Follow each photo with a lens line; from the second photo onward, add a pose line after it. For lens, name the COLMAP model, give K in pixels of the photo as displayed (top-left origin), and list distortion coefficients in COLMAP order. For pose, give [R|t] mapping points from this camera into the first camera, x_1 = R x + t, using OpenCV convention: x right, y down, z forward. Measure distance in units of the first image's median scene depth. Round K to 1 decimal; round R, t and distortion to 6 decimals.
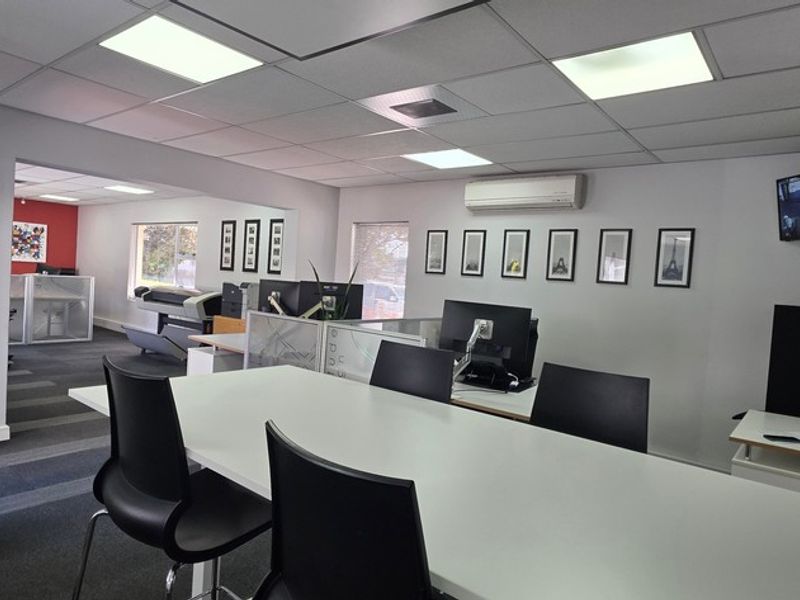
lens RADIAL K [[521.9, 0, 397.8], [0, 521.9, 299.2], [0, 0, 1]] dist [0.006071, -0.005992]
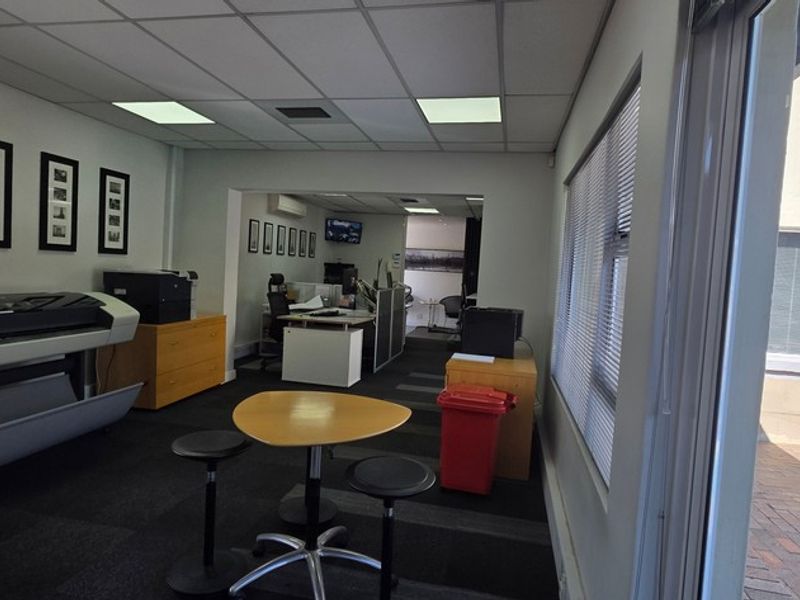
lens RADIAL K [[521.9, 0, 398.5], [0, 521.9, 296.5], [0, 0, 1]] dist [0.006071, -0.005992]
pose [[-0.445380, -0.136172, 0.884926, -0.981326], [-0.046721, 0.990555, 0.128912, -0.095588], [-0.894122, 0.016070, -0.447535, 0.956000]]
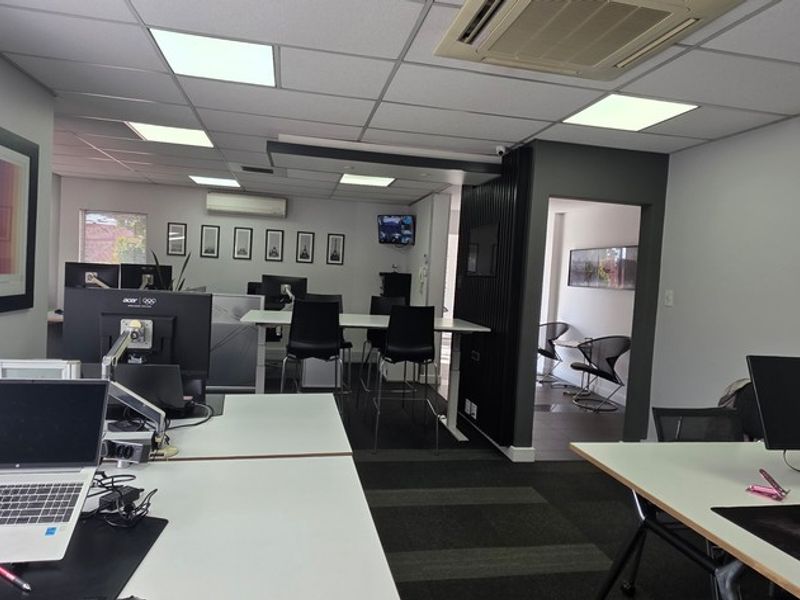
lens RADIAL K [[521.9, 0, 395.1], [0, 521.9, 302.4], [0, 0, 1]] dist [0.006071, -0.005992]
pose [[0.642226, -0.068281, 0.763468, -0.456672], [0.018777, 0.997127, 0.073383, -0.011942], [-0.766286, -0.032793, 0.641663, -0.231068]]
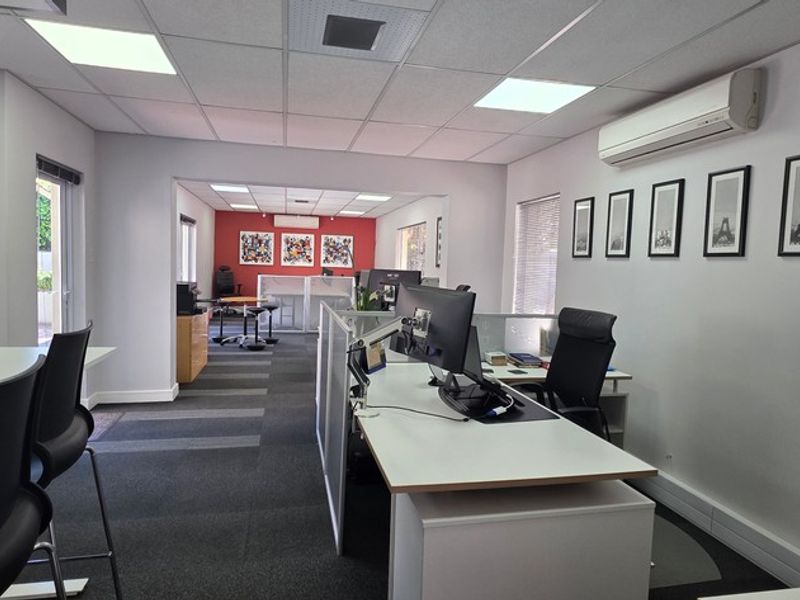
lens RADIAL K [[521.9, 0, 396.3], [0, 521.9, 300.4], [0, 0, 1]] dist [0.006071, -0.005992]
pose [[0.780046, 0.006031, -0.625694, 0.250027], [-0.010013, 0.999946, -0.002845, 0.012884], [0.625643, 0.008484, 0.780064, 0.191138]]
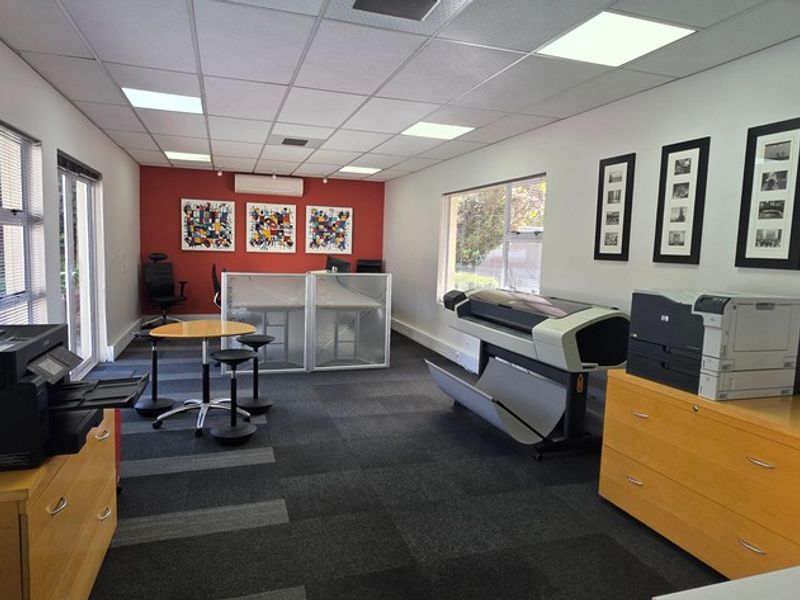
lens RADIAL K [[521.9, 0, 402.0], [0, 521.9, 299.7], [0, 0, 1]] dist [0.006071, -0.005992]
pose [[0.848061, 0.015060, -0.529685, -0.252626], [0.002866, 0.999451, 0.033005, -0.037341], [0.529891, -0.029508, 0.847552, 0.518748]]
